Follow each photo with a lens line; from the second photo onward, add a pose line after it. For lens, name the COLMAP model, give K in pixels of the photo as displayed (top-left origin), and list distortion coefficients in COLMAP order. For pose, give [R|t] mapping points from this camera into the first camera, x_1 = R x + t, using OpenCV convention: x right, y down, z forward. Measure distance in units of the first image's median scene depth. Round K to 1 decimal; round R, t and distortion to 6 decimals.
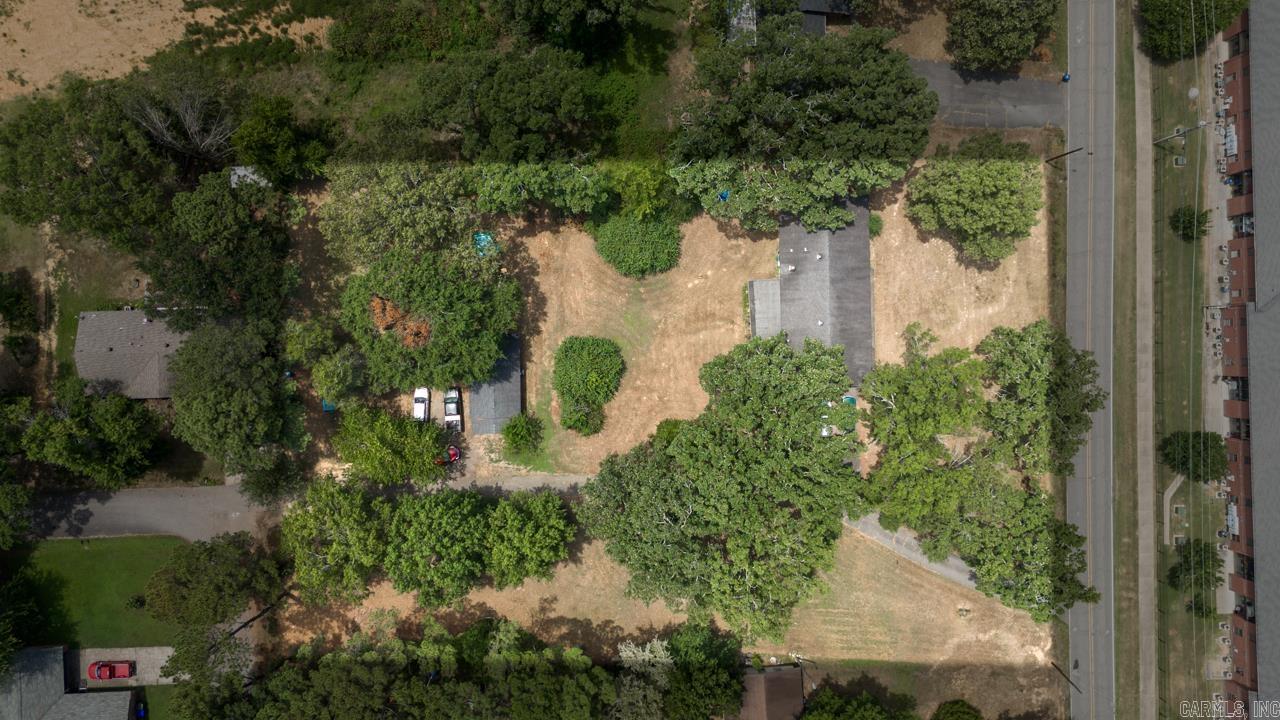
lens RADIAL K [[940.9, 0, 637.7], [0, 940.9, 356.2], [0, 0, 1]] dist [0.067572, -0.060902]
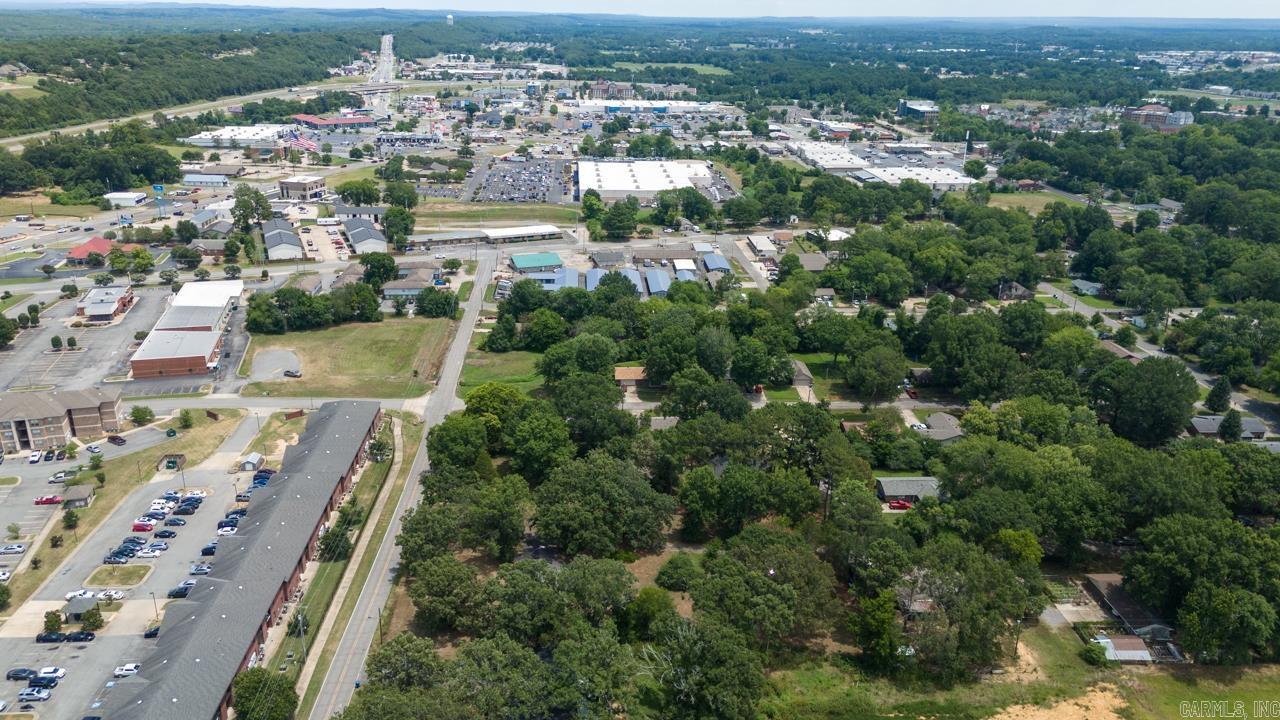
lens RADIAL K [[940.9, 0, 637.7], [0, 940.9, 356.2], [0, 0, 1]] dist [0.067572, -0.060902]
pose [[-0.998842, -0.026211, -0.040334, 0.097670], [-0.028558, -0.351599, 0.935715, -1.451597], [-0.038707, 0.935784, 0.350443, 0.019901]]
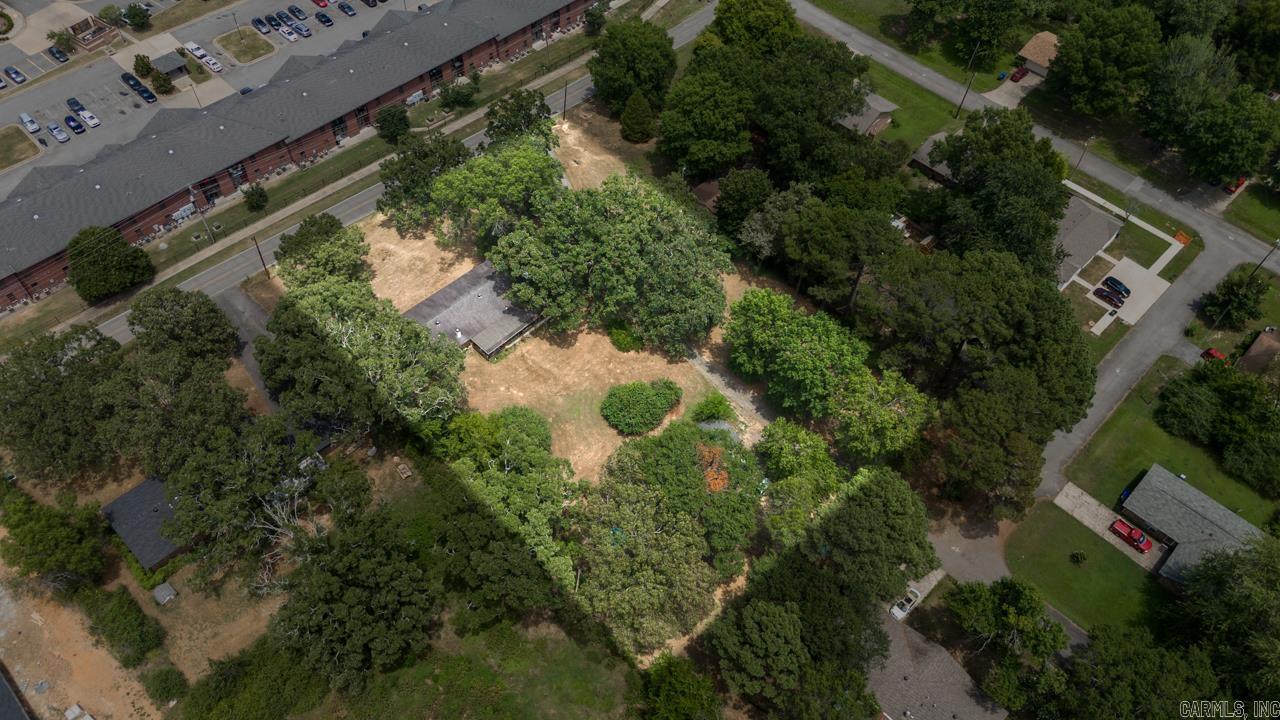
lens RADIAL K [[940.9, 0, 637.7], [0, 940.9, 356.2], [0, 0, 1]] dist [0.067572, -0.060902]
pose [[-0.685354, -0.597019, 0.416964, -0.503189], [0.727600, -0.537970, 0.425660, -0.441053], [-0.029813, 0.595111, 0.803091, 0.019990]]
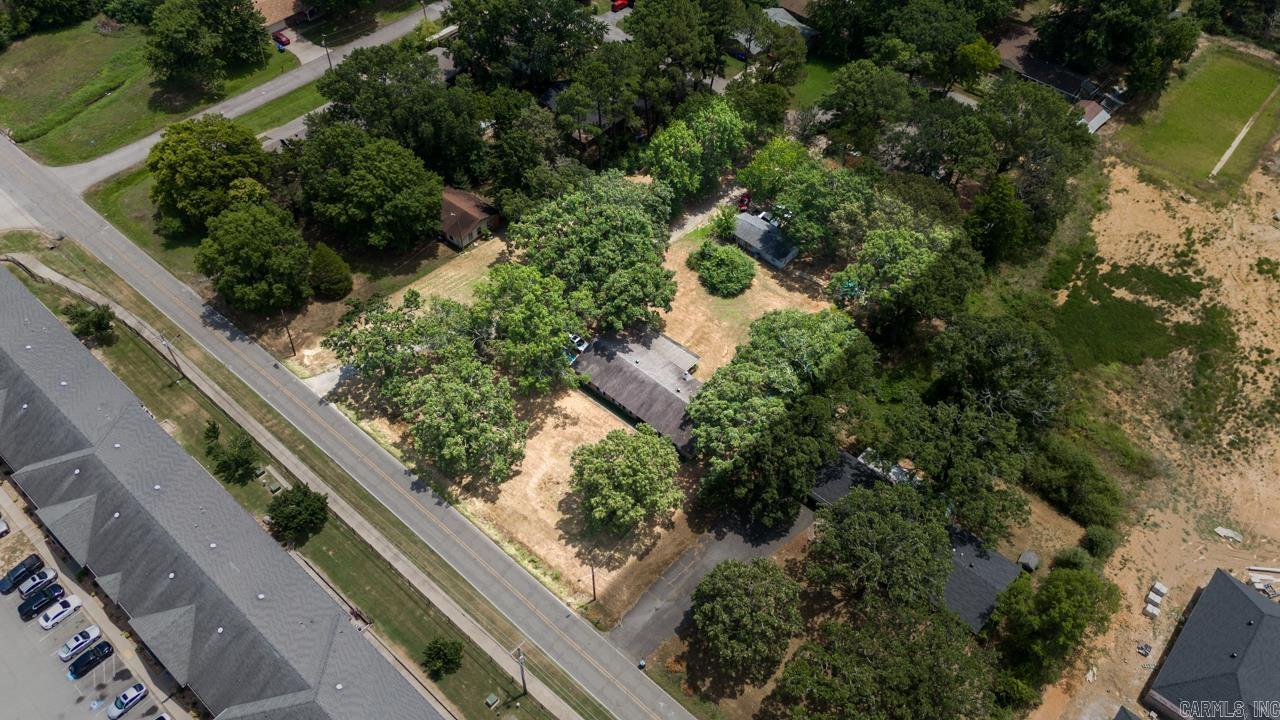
lens RADIAL K [[940.9, 0, 637.7], [0, 940.9, 356.2], [0, 0, 1]] dist [0.067572, -0.060902]
pose [[-0.687846, 0.527809, -0.498283, 0.755575], [-0.724574, -0.540082, 0.428140, -0.522225], [-0.043137, 0.655537, 0.753930, 0.077465]]
